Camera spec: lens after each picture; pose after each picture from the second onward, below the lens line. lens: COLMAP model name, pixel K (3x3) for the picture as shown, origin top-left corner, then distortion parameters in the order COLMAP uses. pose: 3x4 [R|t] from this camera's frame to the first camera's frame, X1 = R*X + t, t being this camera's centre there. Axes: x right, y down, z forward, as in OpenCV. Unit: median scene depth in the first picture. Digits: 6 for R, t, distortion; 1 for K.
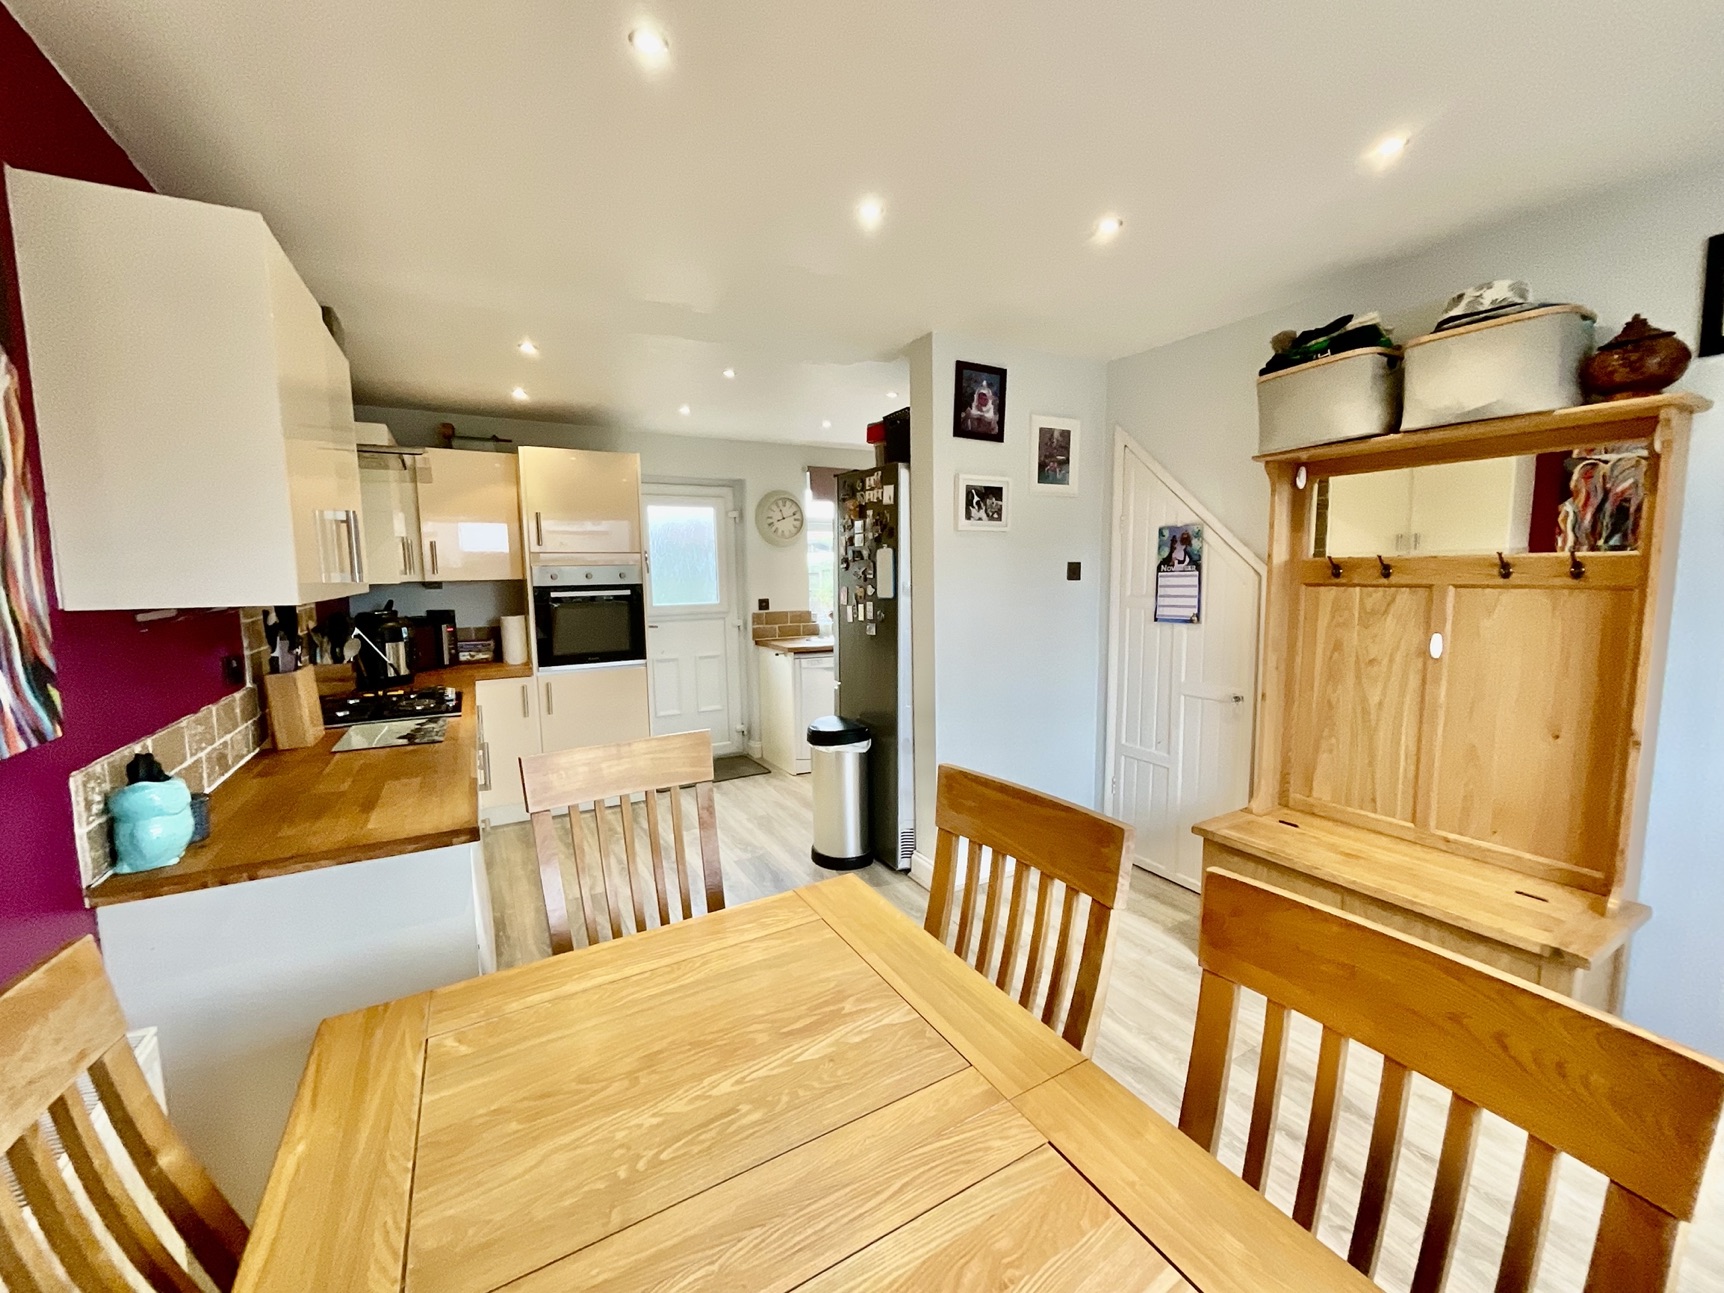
lens RADIAL K [[695.0, 0, 860.1], [0, 695.0, 649.9], [0, 0, 1]] dist [-0.000527, 0.000357]
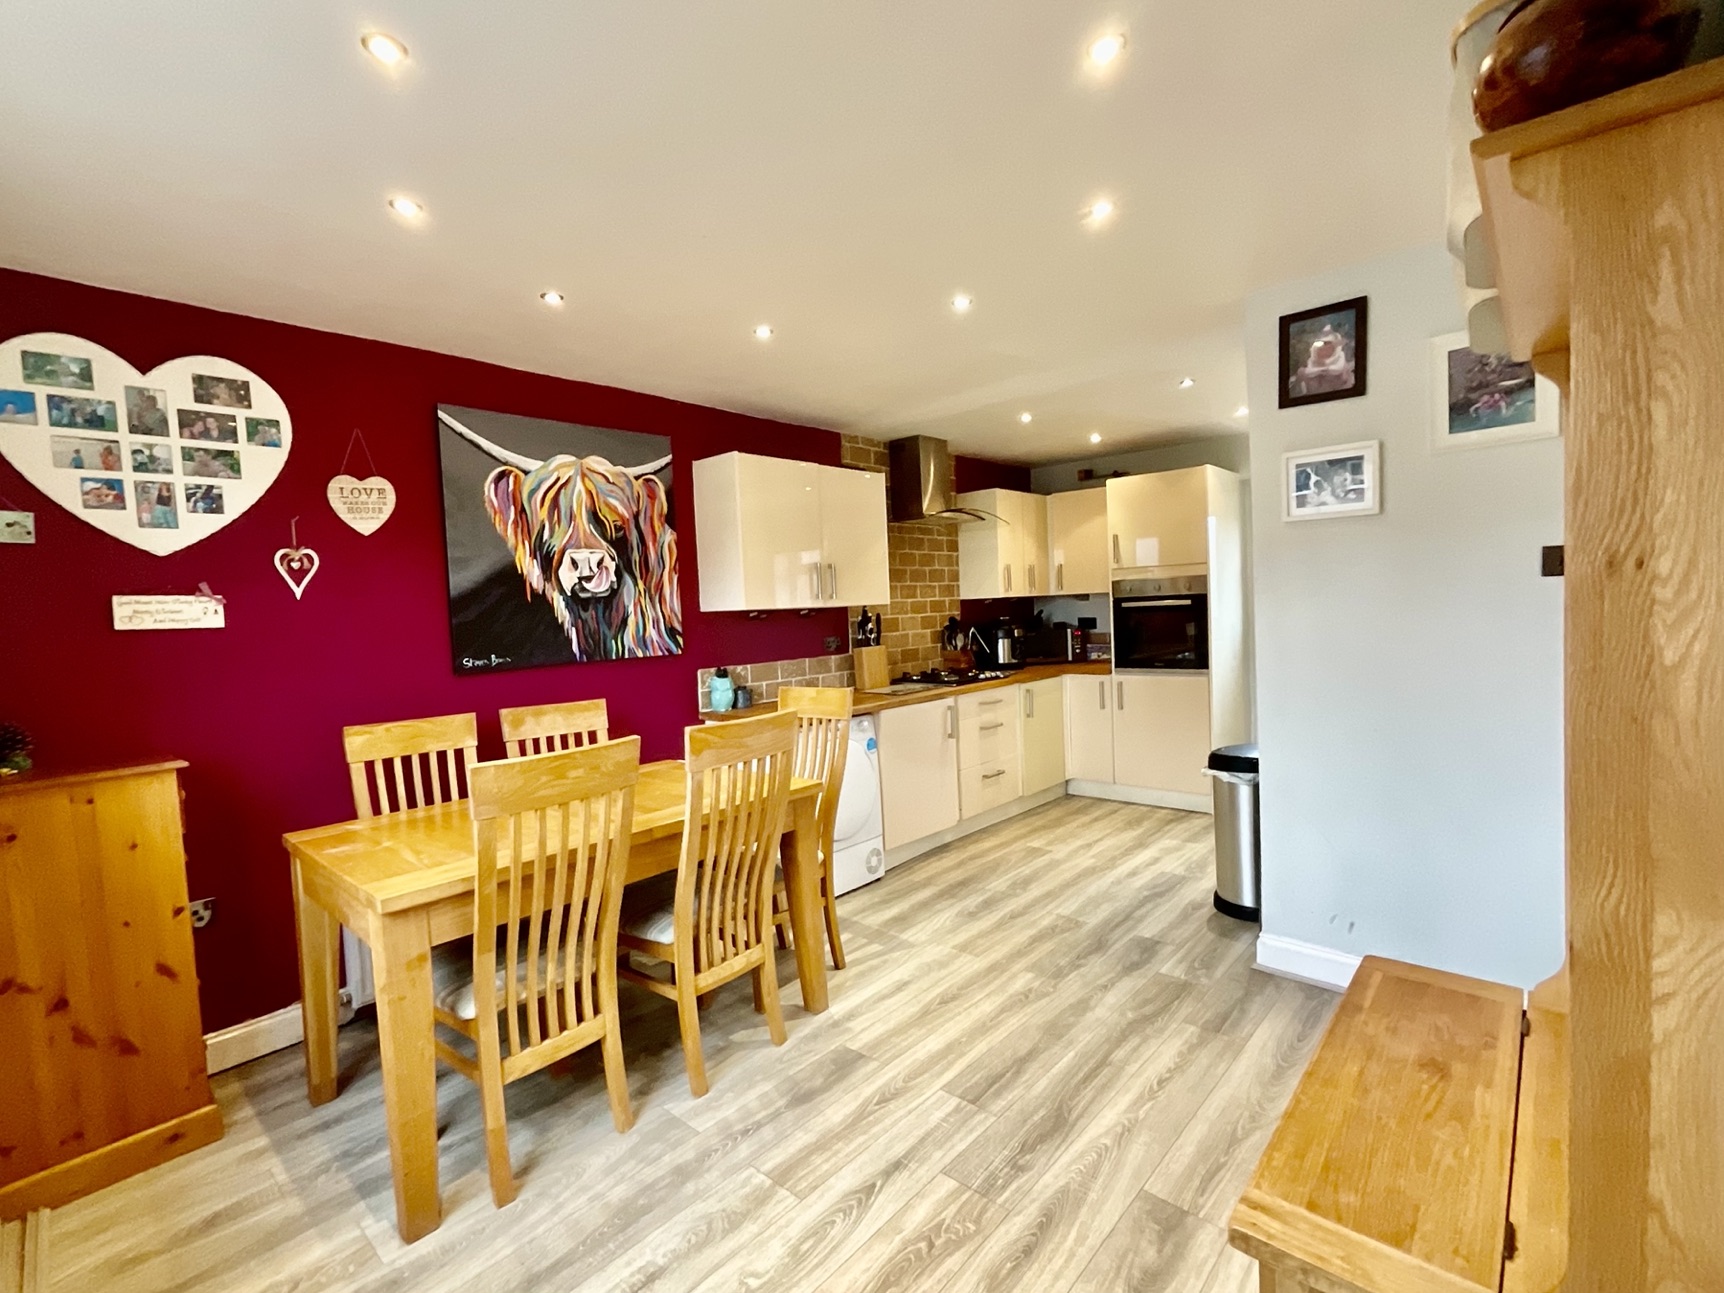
lens RADIAL K [[776.5, 0, 856.2], [0, 776.5, 640.9], [0, 0, 1]] dist [0.002423, 0.000060]
pose [[0.313900, 0.038980, -0.948655, 0.823303], [-0.072359, 0.997233, 0.017033, -0.014532], [0.946695, 0.063297, 0.315852, 0.249218]]
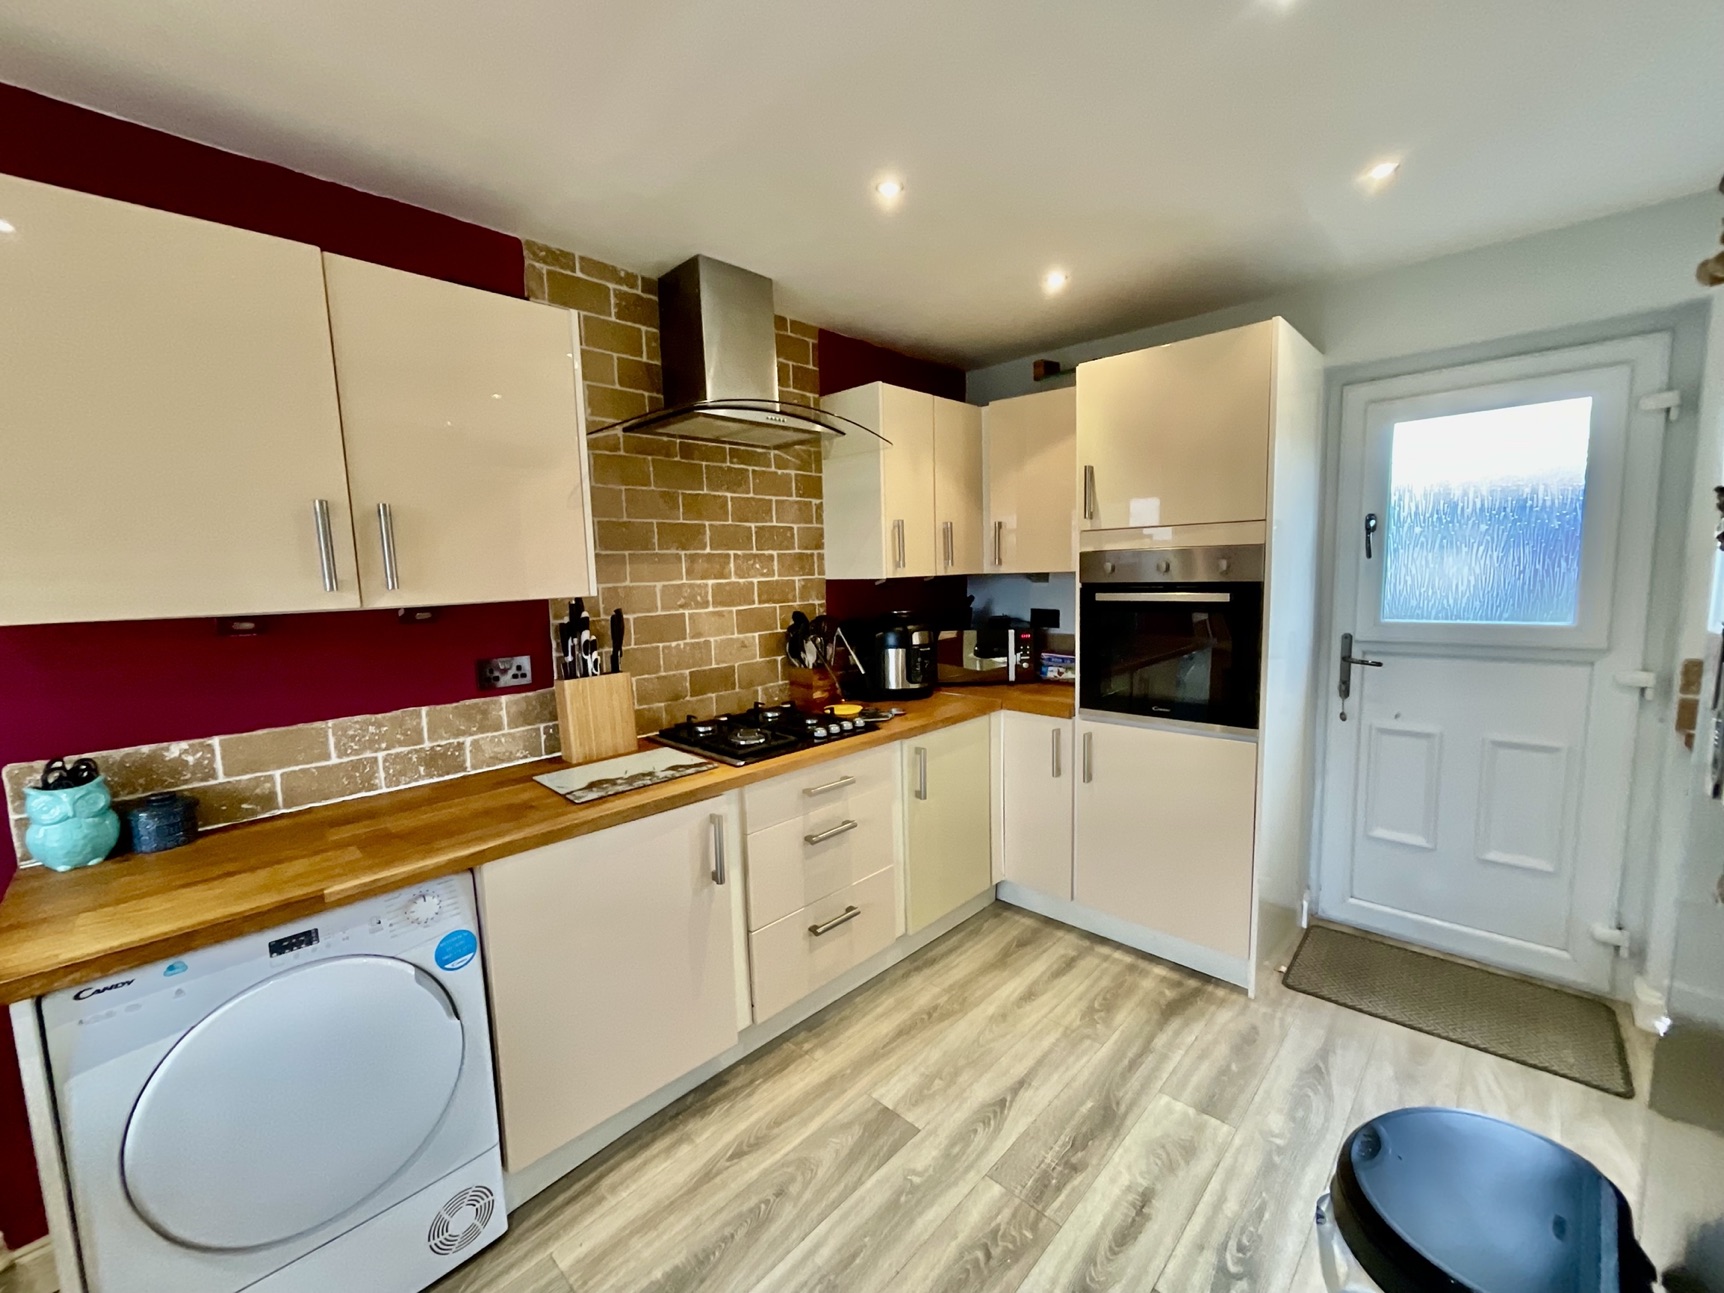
lens RADIAL K [[695.0, 0, 864.8], [0, 695.0, 643.6], [0, 0, 1]] dist [-0.000527, 0.000357]
pose [[0.296268, 0.104749, -0.949343, 0.118633], [-0.087309, 0.992776, 0.082294, -0.093201], [0.951106, 0.058505, 0.303273, 0.808455]]
